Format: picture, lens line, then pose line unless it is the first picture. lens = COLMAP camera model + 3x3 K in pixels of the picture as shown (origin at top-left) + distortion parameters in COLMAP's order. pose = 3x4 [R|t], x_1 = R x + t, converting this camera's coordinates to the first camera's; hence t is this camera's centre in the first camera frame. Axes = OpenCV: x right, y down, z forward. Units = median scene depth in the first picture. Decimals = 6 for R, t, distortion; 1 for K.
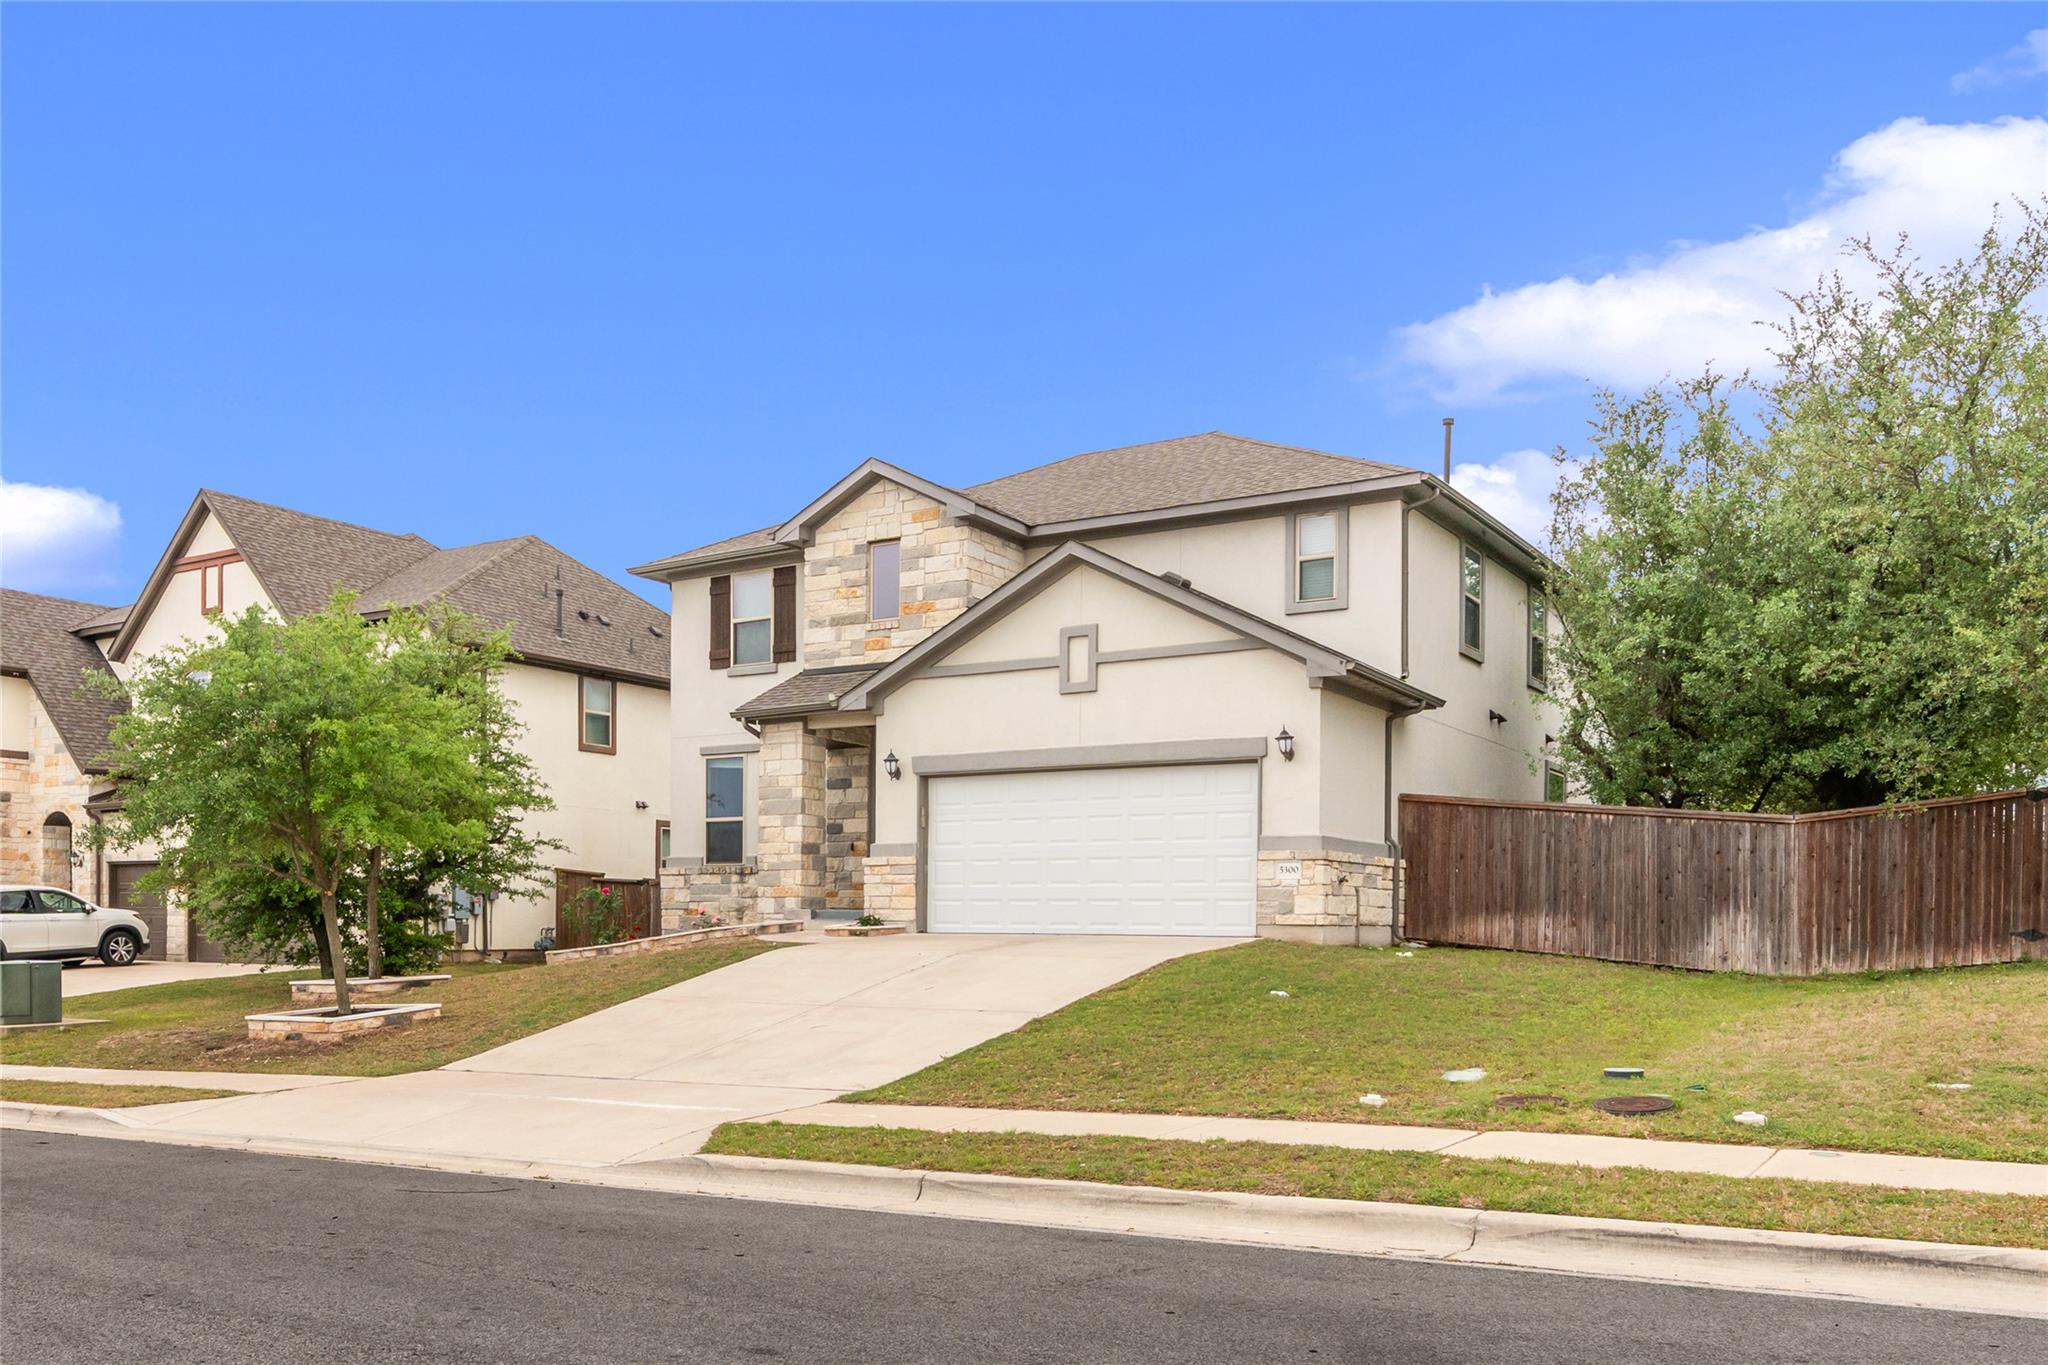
lens RADIAL K [[981.6, 0, 1023.0], [0, 981.6, 639.7], [0, 0, 1]] dist [0.001288, -0.000159]
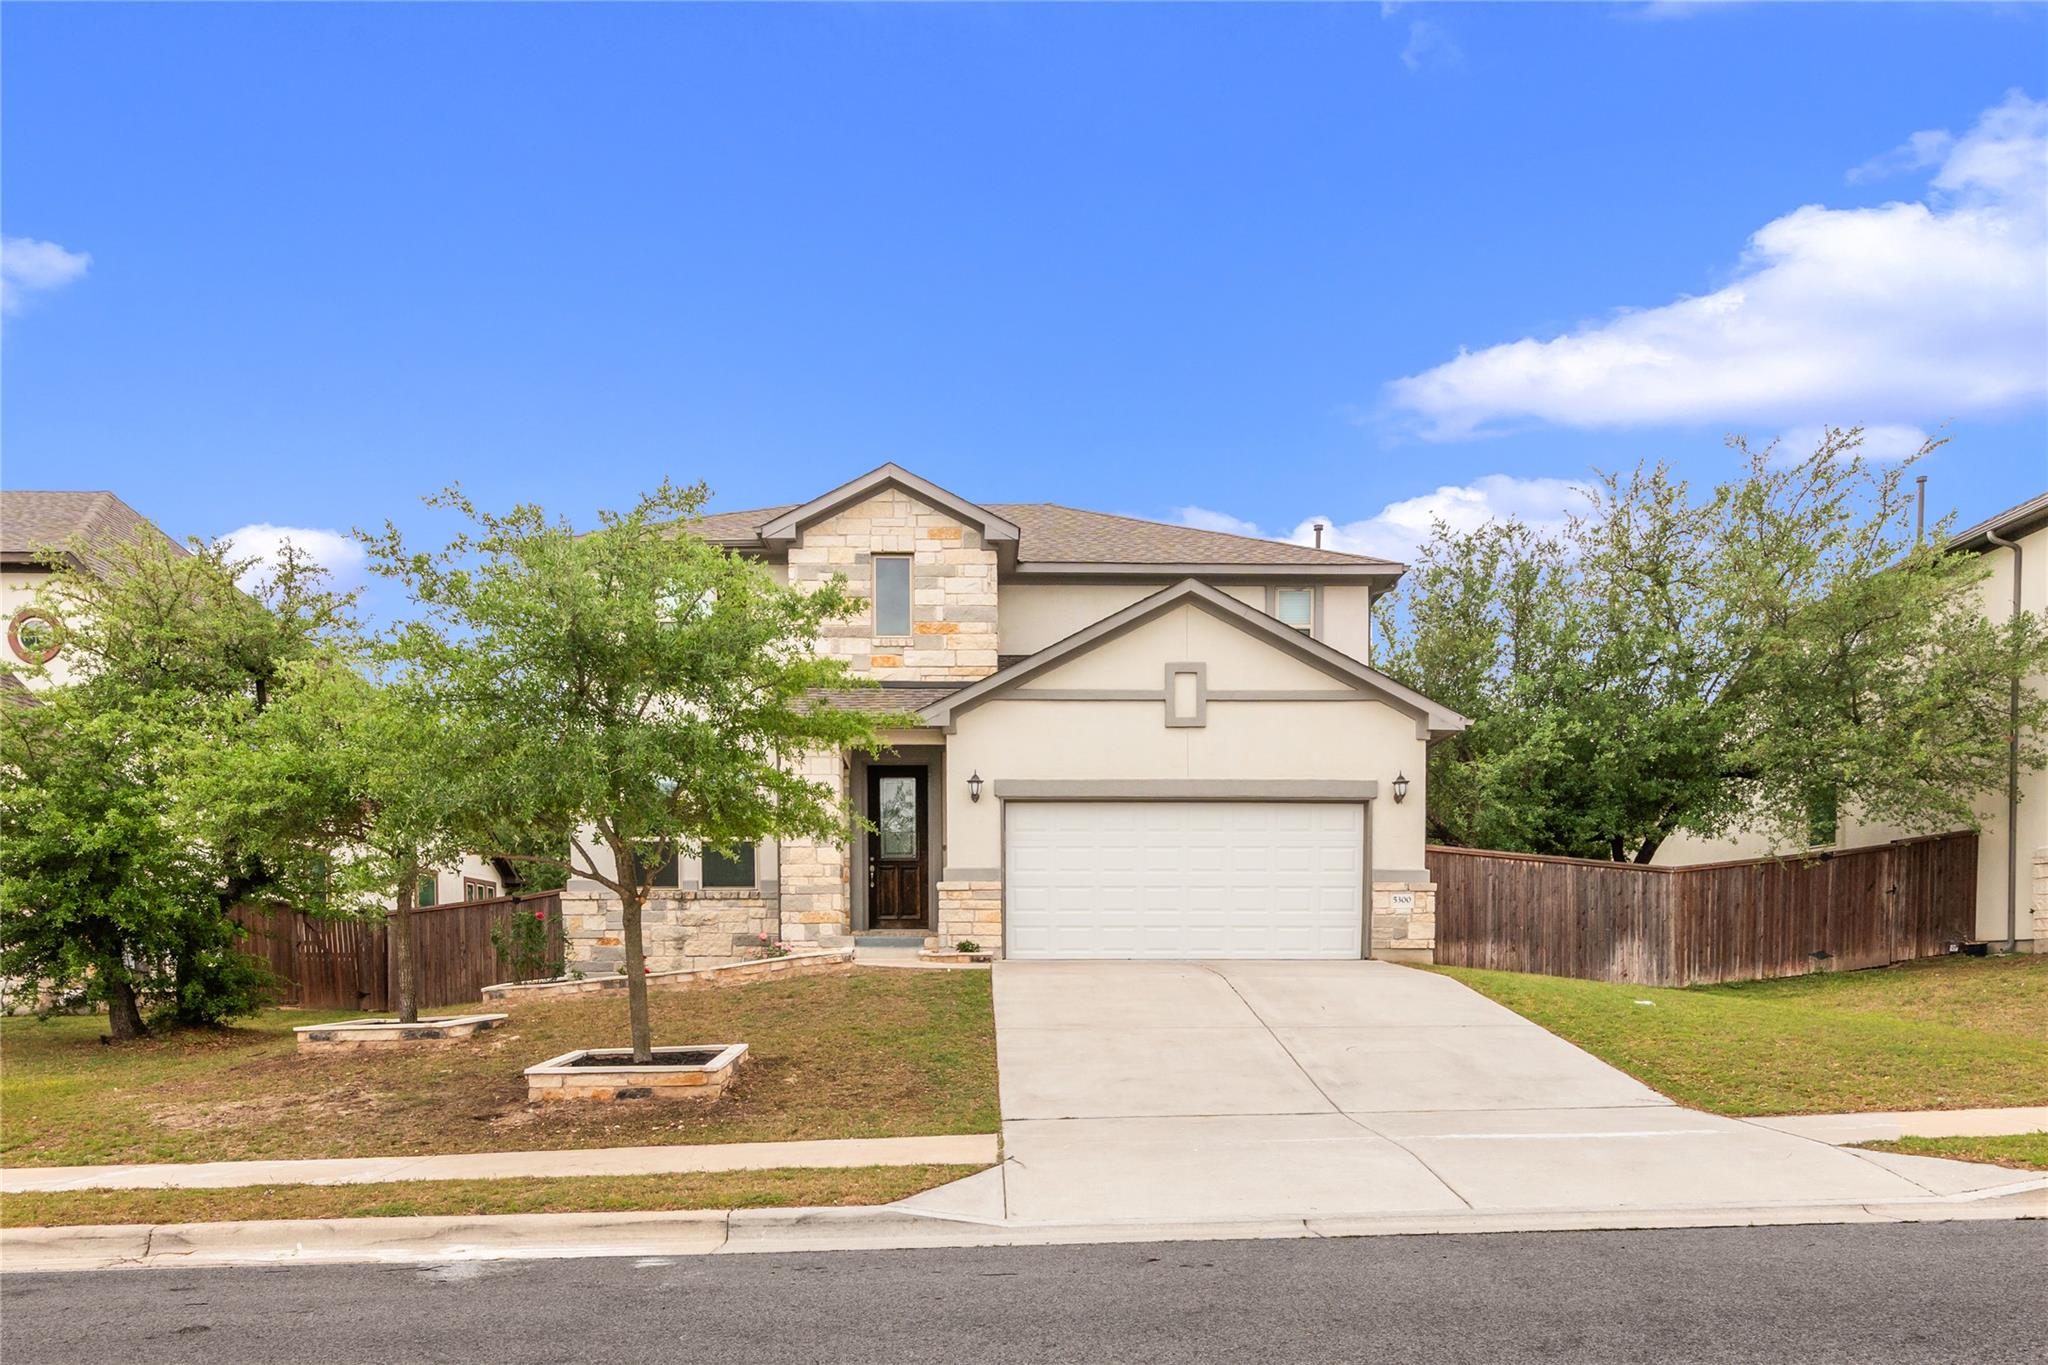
lens RADIAL K [[909.3, 0, 1024.1], [0, 909.3, 739.6], [0, 0, 1]] dist [0.000360, 0.000082]
pose [[0.930488, 0.081594, 0.357119, -0.431625], [-0.096680, 0.995012, 0.024567, 0.058959], [-0.353333, -0.057385, 0.933736, 0.168787]]
